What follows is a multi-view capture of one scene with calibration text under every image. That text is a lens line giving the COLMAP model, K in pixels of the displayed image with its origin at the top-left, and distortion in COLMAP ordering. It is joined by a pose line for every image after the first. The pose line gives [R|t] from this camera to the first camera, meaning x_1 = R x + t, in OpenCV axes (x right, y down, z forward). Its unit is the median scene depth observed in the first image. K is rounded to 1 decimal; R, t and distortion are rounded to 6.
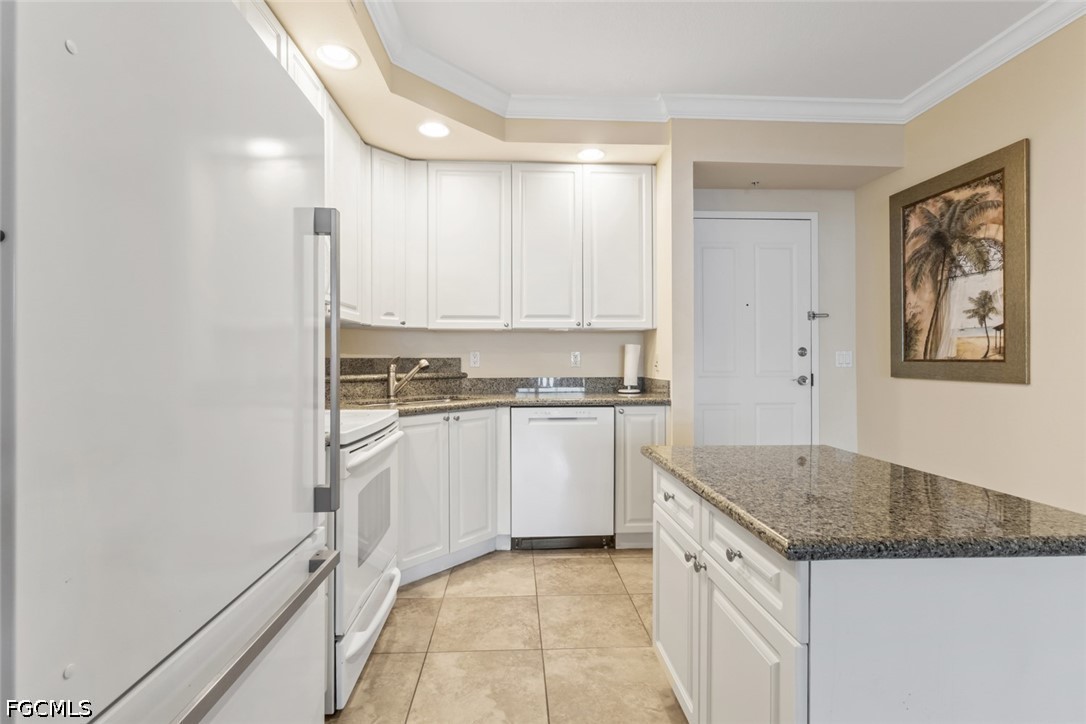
lens RADIAL K [[501.8, 0, 548.5], [0, 501.8, 359.5], [0, 0, 1]] dist [-0.001389, 0.001535]
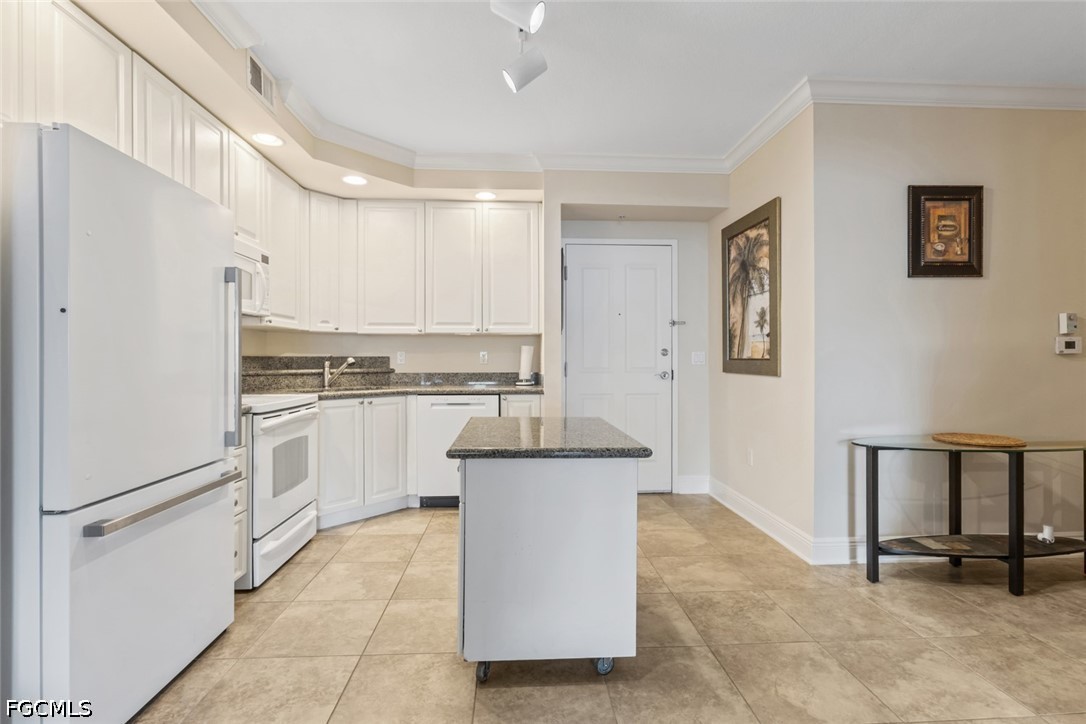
lens RADIAL K [[501.8, 0, 545.3], [0, 501.8, 361.3], [0, 0, 1]] dist [-0.001389, 0.001535]
pose [[0.999992, 0.002590, 0.003145, 0.245144], [-0.002606, 0.999985, 0.004912, 0.001869], [-0.003132, -0.004920, 0.999983, -0.280867]]
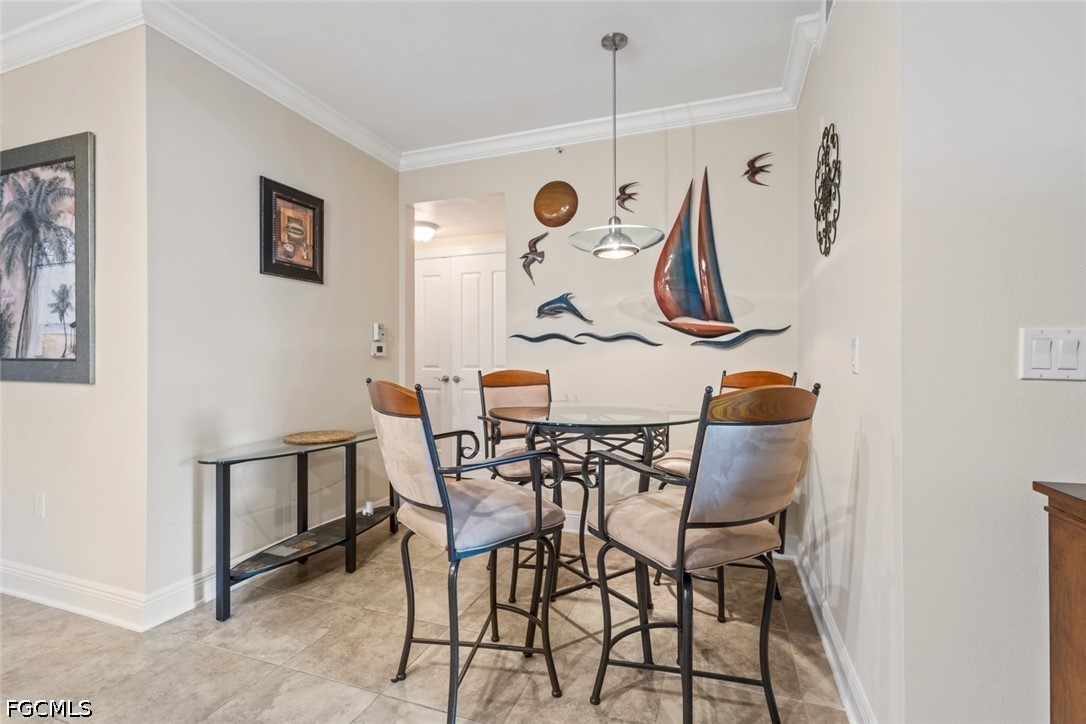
lens RADIAL K [[501.8, 0, 546.0], [0, 501.8, 360.8], [0, 0, 1]] dist [-0.001389, 0.001535]
pose [[0.398190, 0.004794, 0.917290, 0.320246], [-0.004287, 0.999985, -0.003365, 0.002604], [-0.917293, -0.002592, 0.398205, -0.153458]]
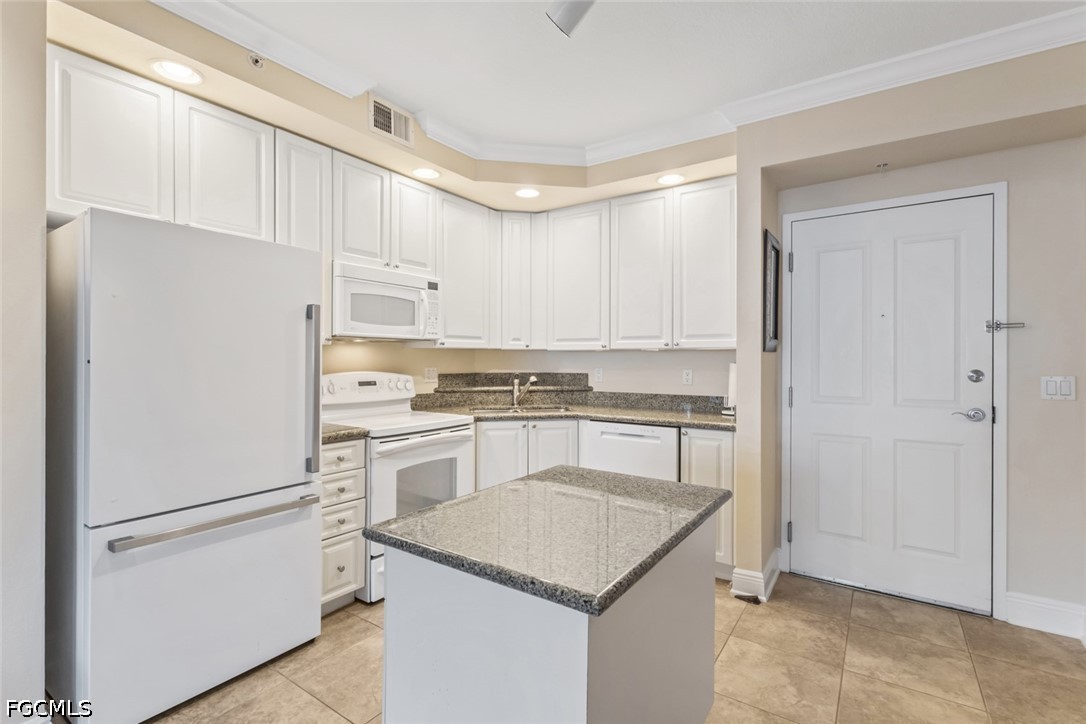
lens RADIAL K [[501.8, 0, 540.5], [0, 501.8, 359.4], [0, 0, 1]] dist [-0.001389, 0.001535]
pose [[0.791501, 0.005418, -0.611144, 0.529868], [-0.004668, 0.999985, 0.002819, -0.045383], [0.611150, 0.000621, 0.791515, 0.030900]]
